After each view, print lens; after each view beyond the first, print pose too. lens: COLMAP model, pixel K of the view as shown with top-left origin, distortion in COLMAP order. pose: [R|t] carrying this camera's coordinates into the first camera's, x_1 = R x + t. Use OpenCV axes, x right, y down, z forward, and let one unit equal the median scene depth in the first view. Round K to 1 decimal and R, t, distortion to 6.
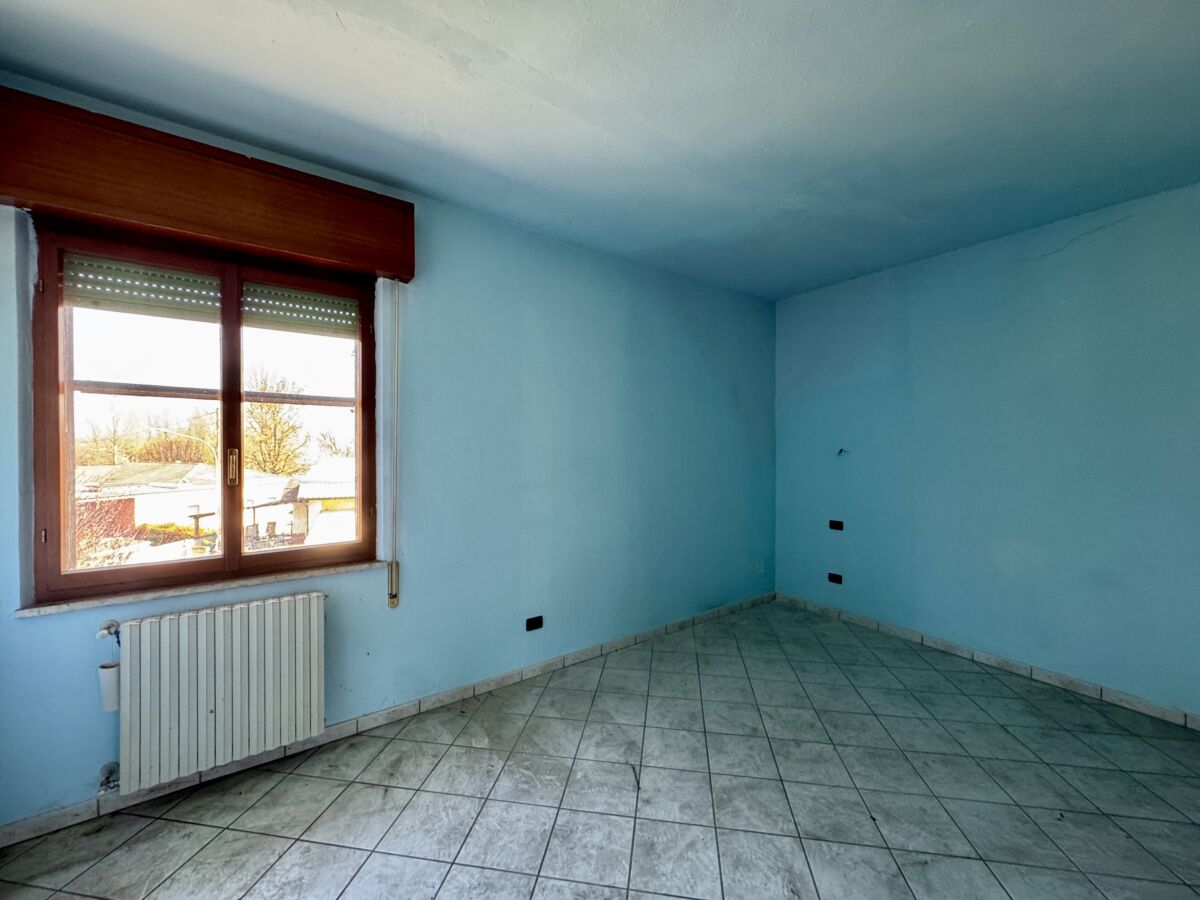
lens RADIAL K [[476.1, 0, 594.0], [0, 476.1, 446.0], [0, 0, 1]] dist [-0.005920, 0.000792]
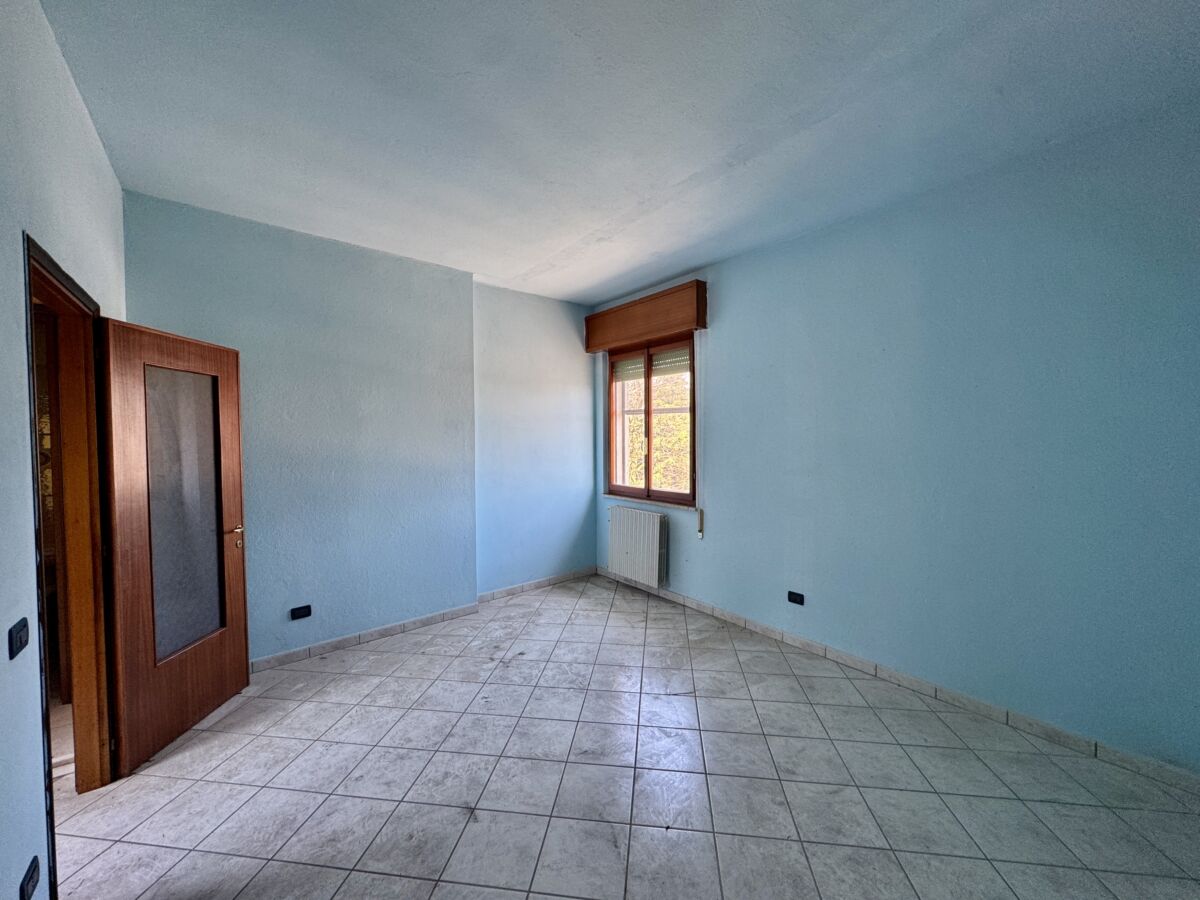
lens RADIAL K [[476.1, 0, 603.8], [0, 476.1, 443.8], [0, 0, 1]] dist [-0.005920, 0.000792]
pose [[0.041203, 0.022319, -0.998901, 1.258661], [0.008135, 0.999710, 0.022673, -0.014390], [0.999118, -0.009060, 0.041010, 0.688549]]
